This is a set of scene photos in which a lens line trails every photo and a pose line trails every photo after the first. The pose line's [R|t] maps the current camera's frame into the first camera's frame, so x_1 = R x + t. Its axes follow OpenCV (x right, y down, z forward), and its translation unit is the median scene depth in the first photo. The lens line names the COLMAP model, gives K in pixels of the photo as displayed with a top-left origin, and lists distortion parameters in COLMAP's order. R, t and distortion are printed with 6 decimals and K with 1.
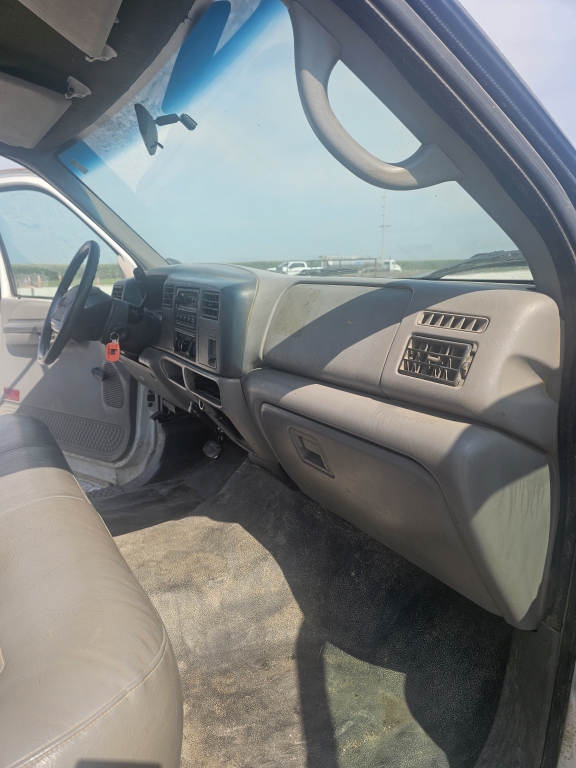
lens RADIAL K [[516.3, 0, 285.6], [0, 516.3, 376.6], [0, 0, 1]] dist [0.057508, -0.065431]
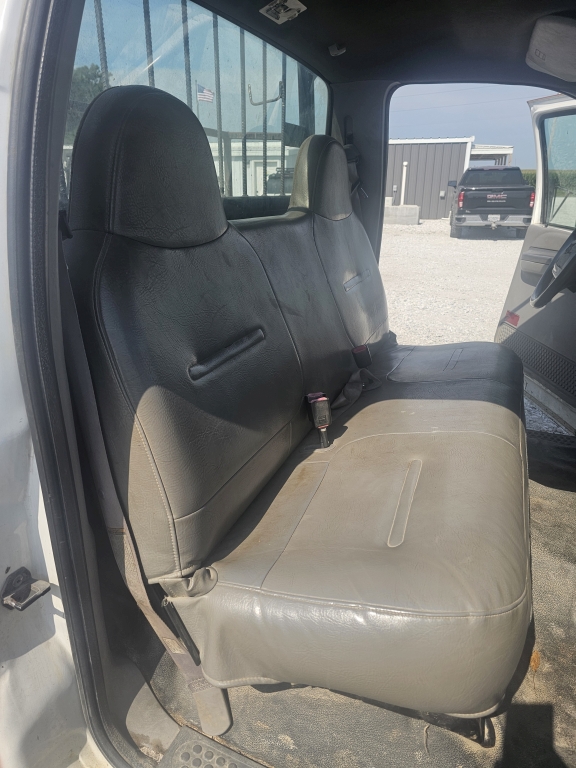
lens RADIAL K [[515.9, 0, 284.4], [0, 515.9, 367.6], [0, 0, 1]] dist [0.060777, -0.069422]
pose [[0.581508, 0.291046, -0.759698, 0.105352], [-0.172180, 0.956692, 0.234721, -0.087640], [0.795111, -0.005687, 0.606437, -0.052364]]
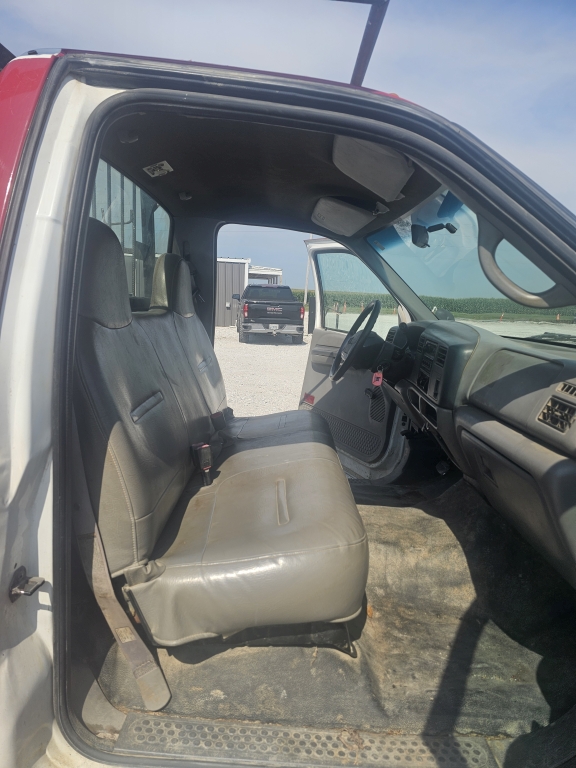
lens RADIAL K [[515.9, 0, 284.4], [0, 515.9, 367.6], [0, 0, 1]] dist [0.060777, -0.069422]
pose [[0.849622, 0.129280, -0.511301, 0.222937], [-0.166798, 0.985594, -0.027963, 0.005159], [0.500321, 0.109042, 0.858946, -0.448655]]
